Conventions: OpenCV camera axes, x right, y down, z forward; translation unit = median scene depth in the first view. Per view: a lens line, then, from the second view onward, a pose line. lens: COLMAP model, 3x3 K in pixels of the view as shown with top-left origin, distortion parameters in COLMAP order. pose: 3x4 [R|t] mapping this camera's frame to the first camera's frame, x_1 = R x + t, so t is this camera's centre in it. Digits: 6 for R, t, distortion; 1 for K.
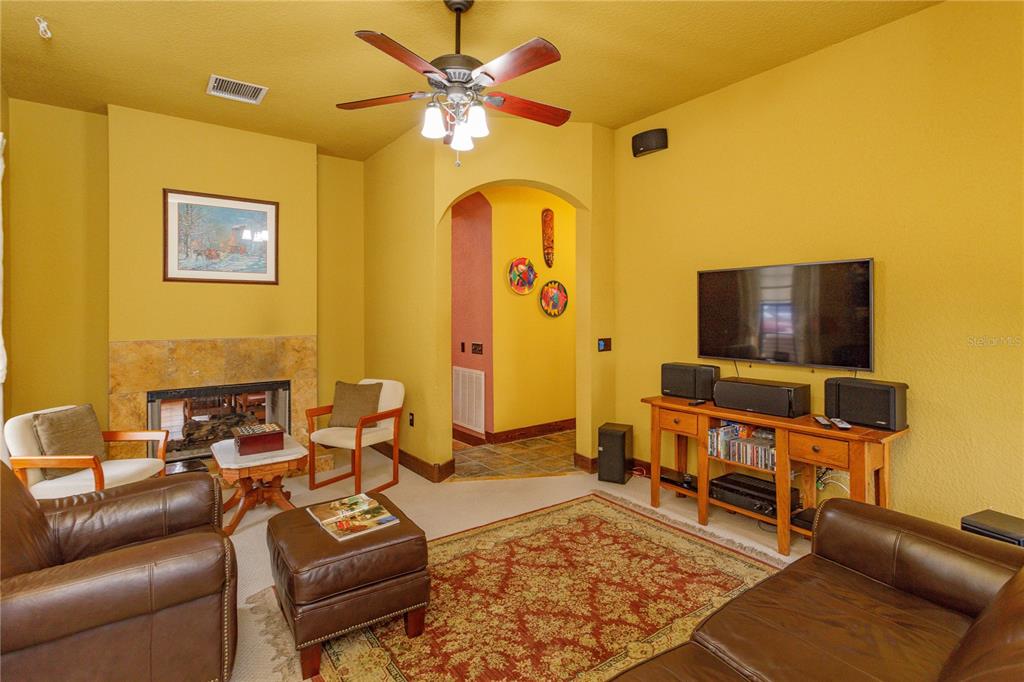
lens RADIAL K [[503.6, 0, 510.5], [0, 503.6, 314.6], [0, 0, 1]] dist [-0.000955, 0.000084]
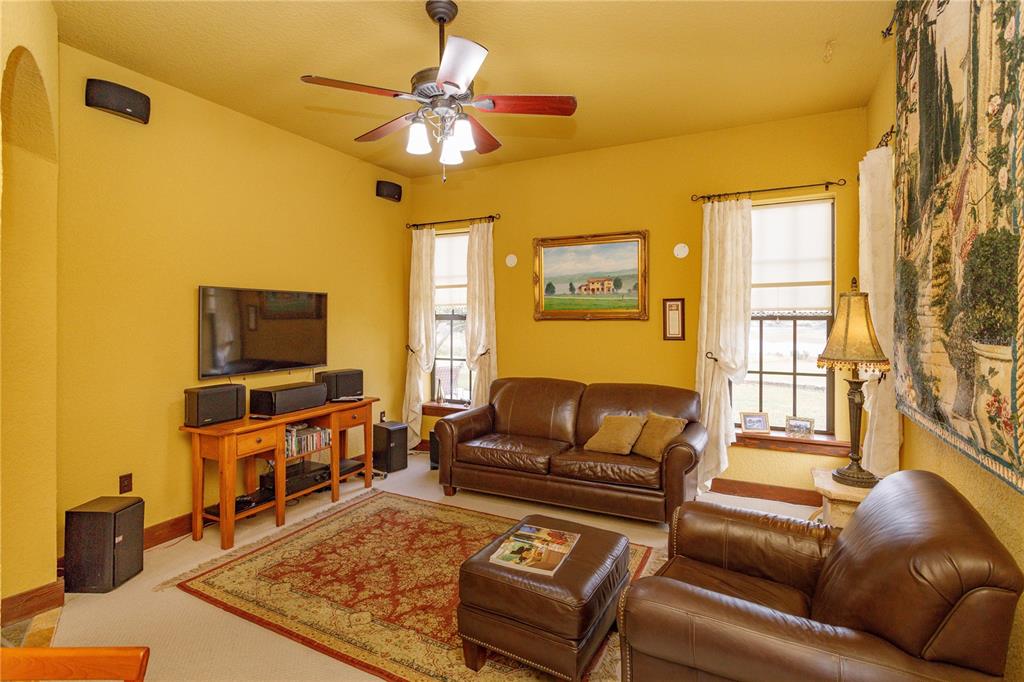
lens RADIAL K [[503.6, 0, 510.5], [0, 503.6, 314.6], [0, 0, 1]] dist [-0.000955, 0.000084]
pose [[-0.455792, 0.007677, 0.890053, -0.931054], [0.006922, 0.999963, -0.005081, -0.033725], [-0.890059, 0.003845, -0.455828, 1.198144]]
